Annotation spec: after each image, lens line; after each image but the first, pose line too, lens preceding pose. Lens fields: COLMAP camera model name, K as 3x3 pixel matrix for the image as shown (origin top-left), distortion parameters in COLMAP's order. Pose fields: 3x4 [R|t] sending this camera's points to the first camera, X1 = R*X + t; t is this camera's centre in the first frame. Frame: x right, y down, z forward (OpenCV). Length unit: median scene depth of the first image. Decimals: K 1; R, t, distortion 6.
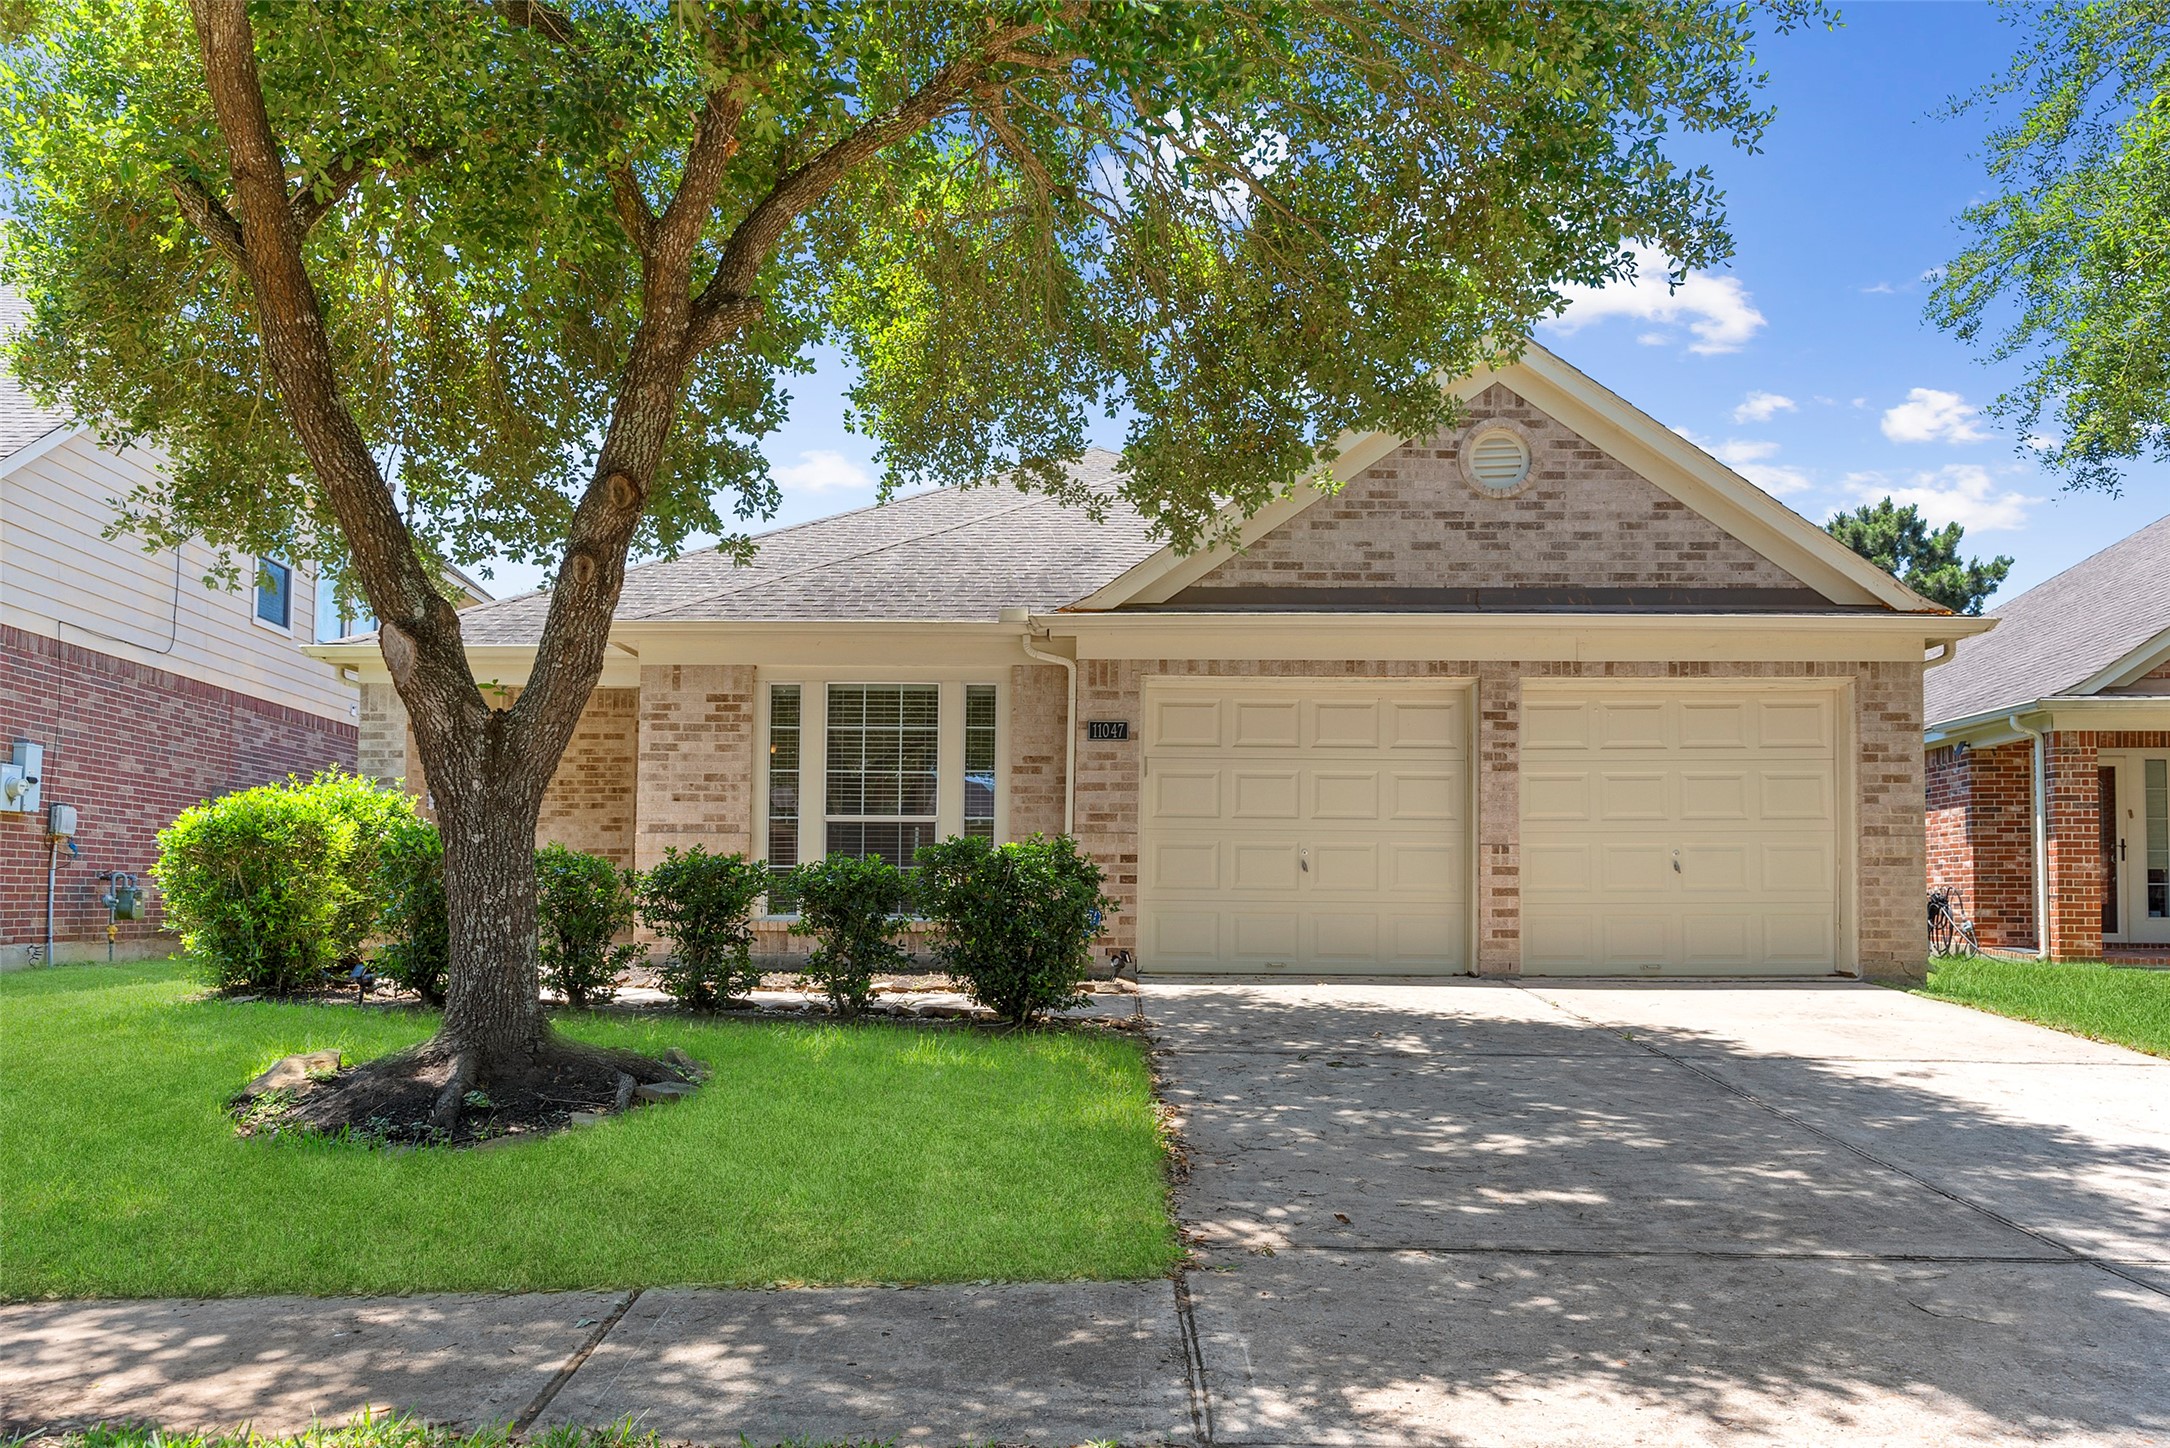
lens RADIAL K [[1551.9, 0, 1083.5], [0, 1551.9, 828.9], [0, 0, 1]] dist [0.003623, 0.003419]
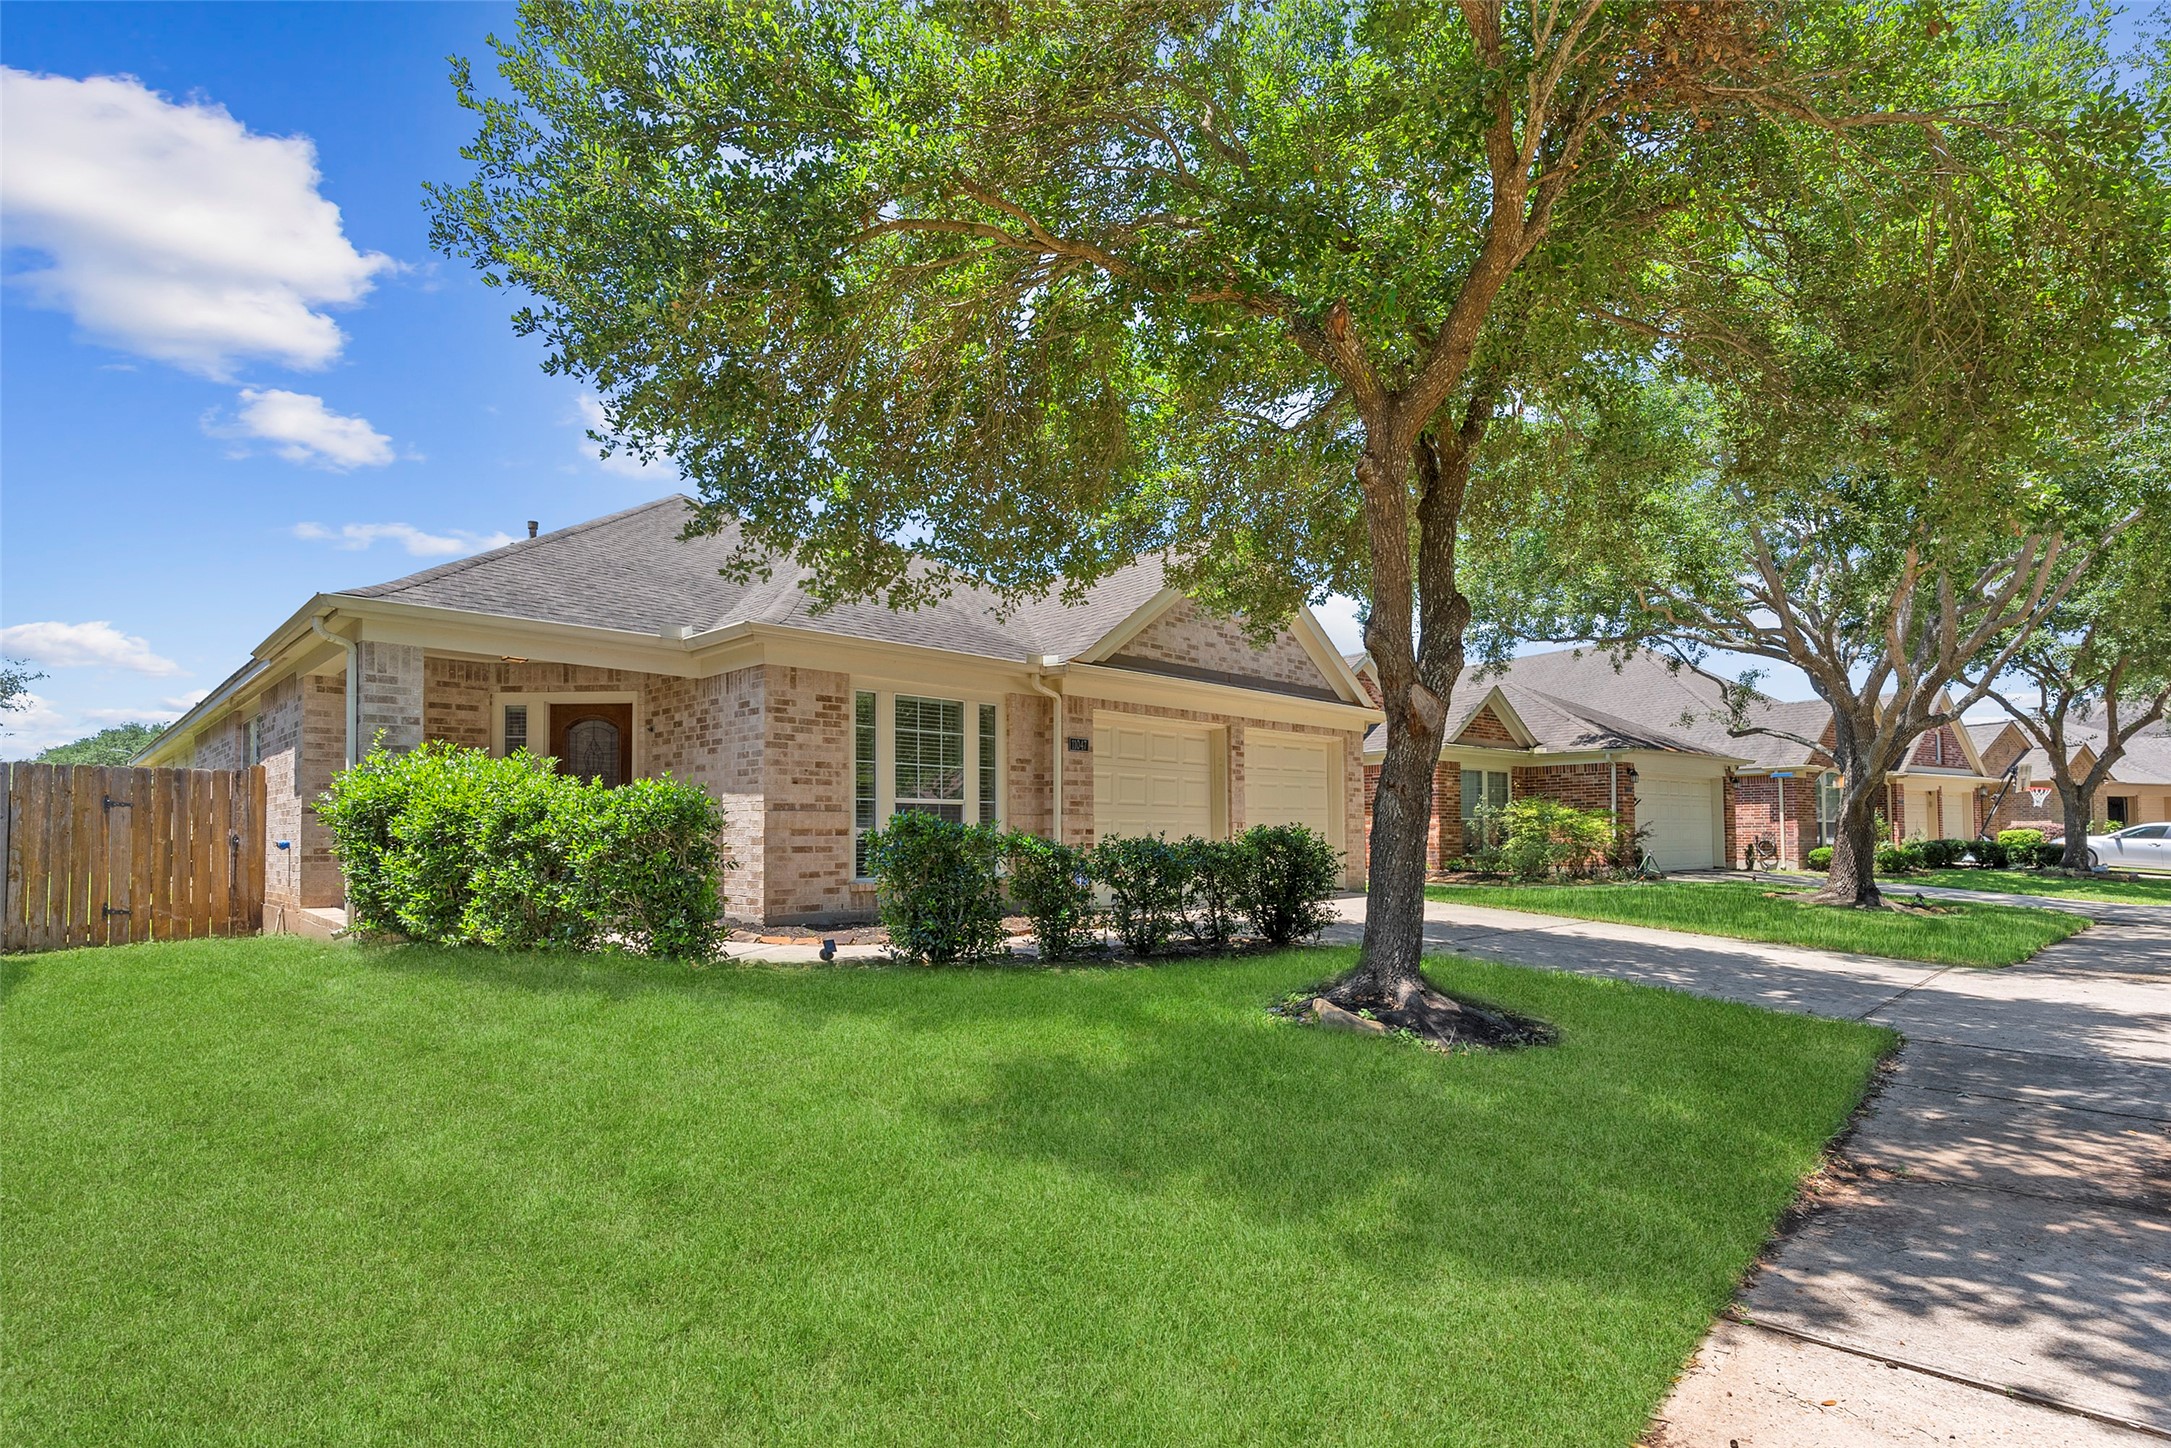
lens RADIAL K [[1068.7, 0, 1073.7], [0, 1068.7, 809.9], [0, 0, 1]] dist [-0.001912, 0.000900]
pose [[0.697730, 0.009161, 0.716302, -0.692088], [-0.023974, 0.999657, 0.010567, -0.011837], [-0.715960, -0.024546, 0.697710, 0.286673]]
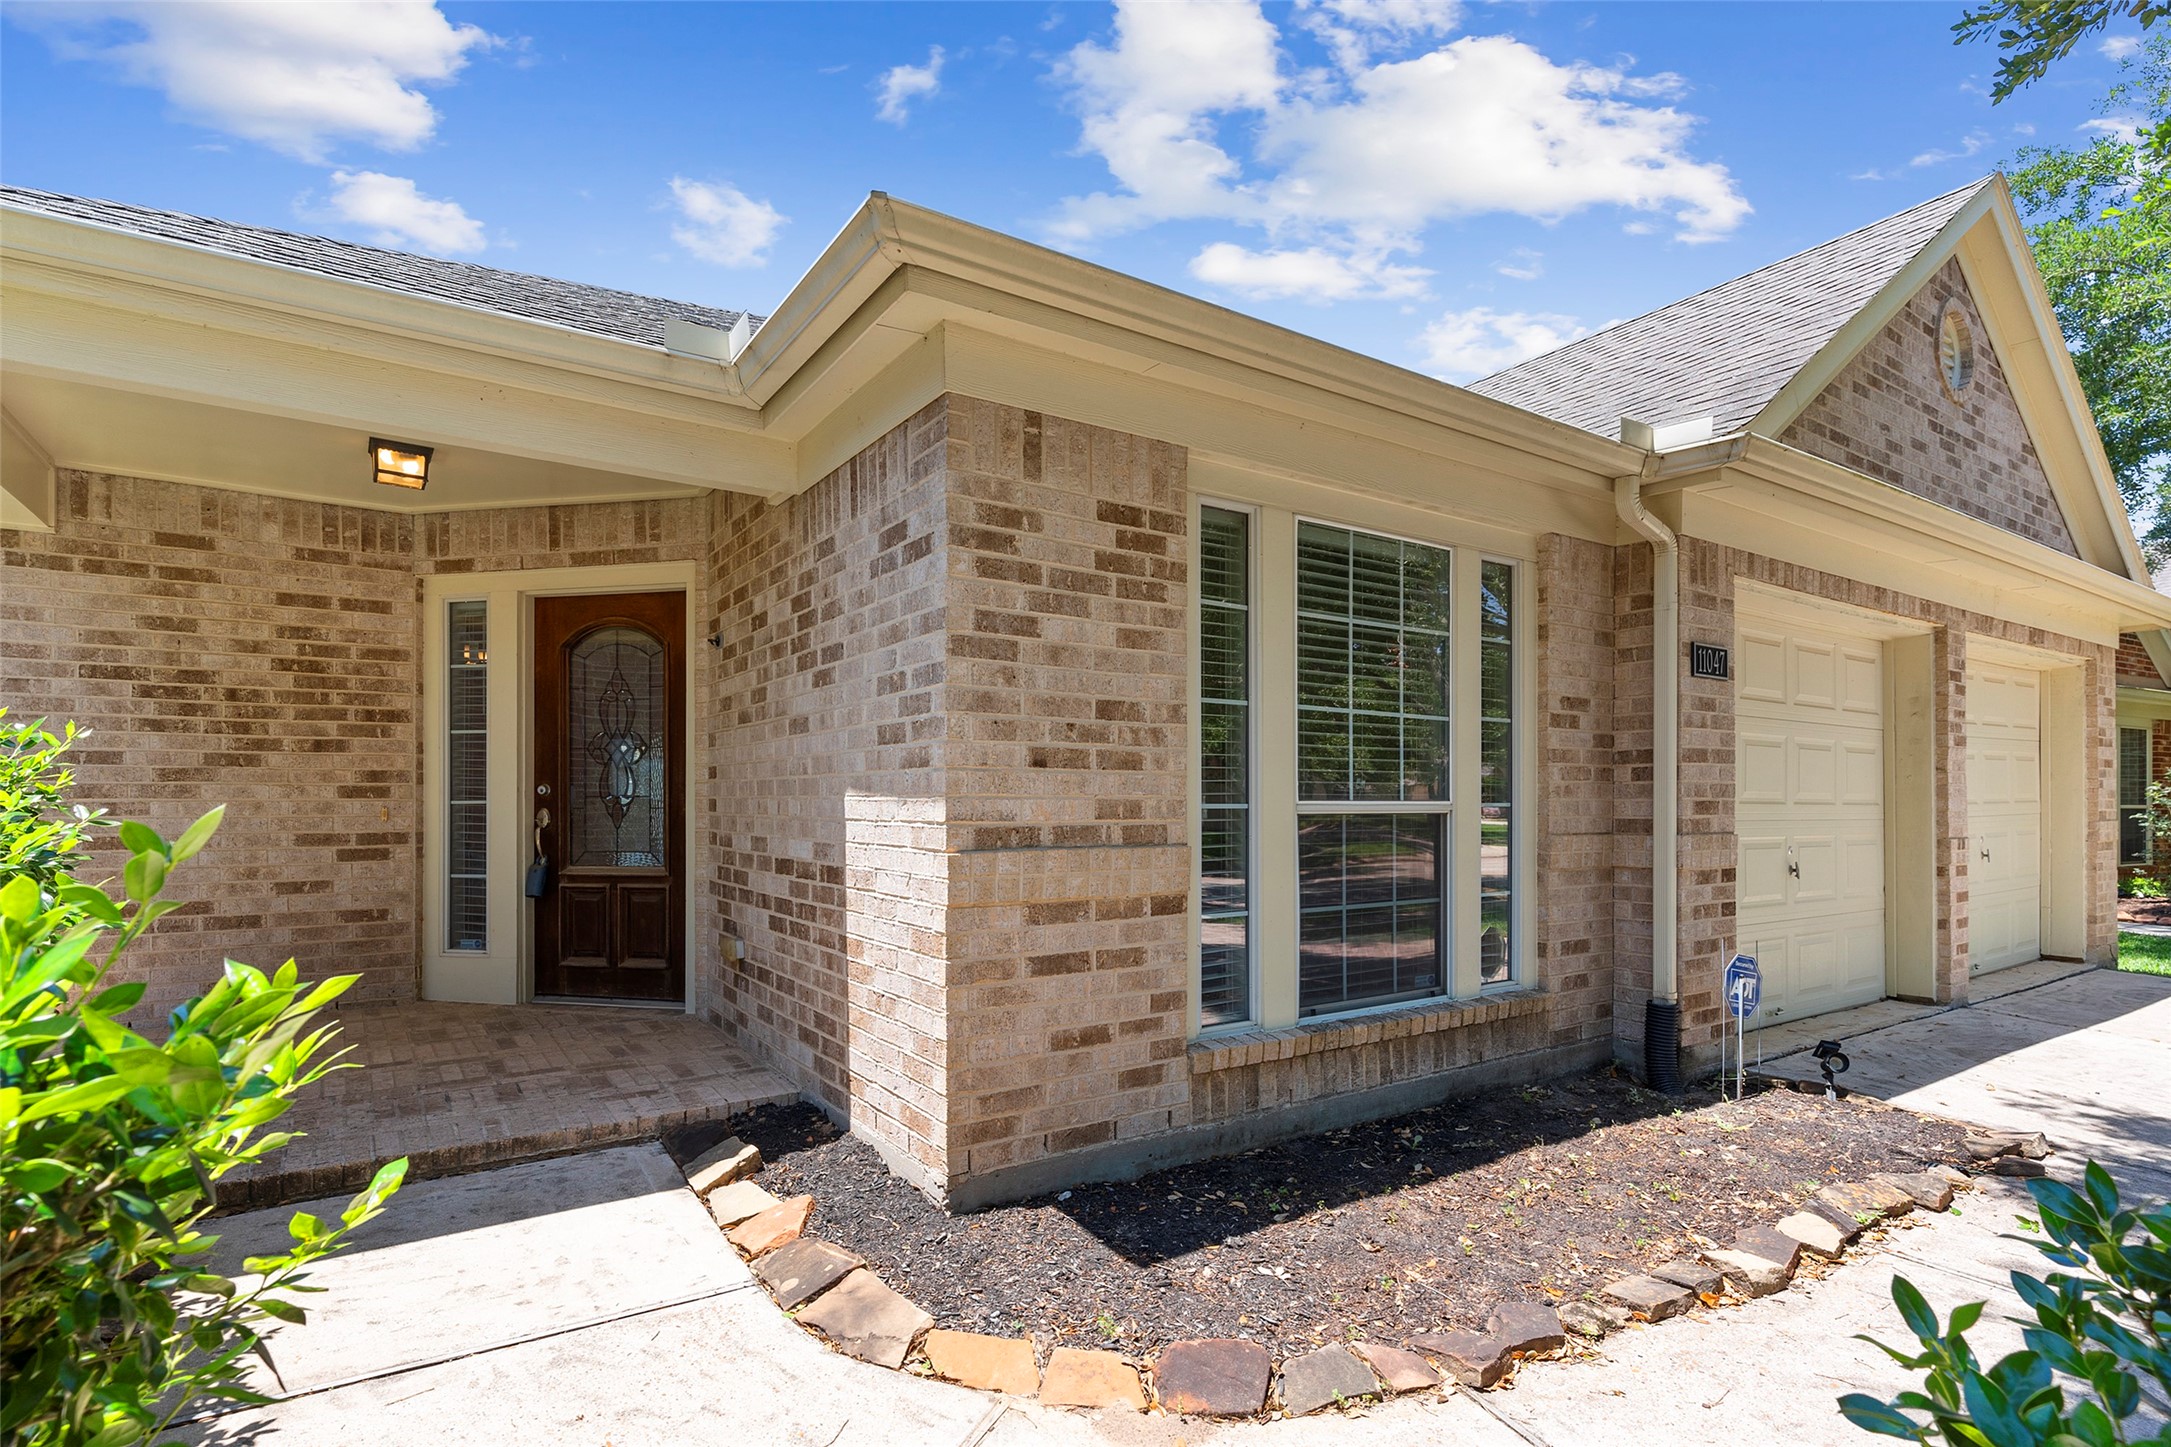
lens RADIAL K [[1068.7, 0, 1073.7], [0, 1068.7, 809.4], [0, 0, 1]] dist [-0.001912, 0.000900]
pose [[0.824983, -0.008685, 0.565090, -0.405271], [-0.020493, 0.998765, 0.045268, -0.019615], [-0.564785, -0.048926, 0.823786, 0.774721]]
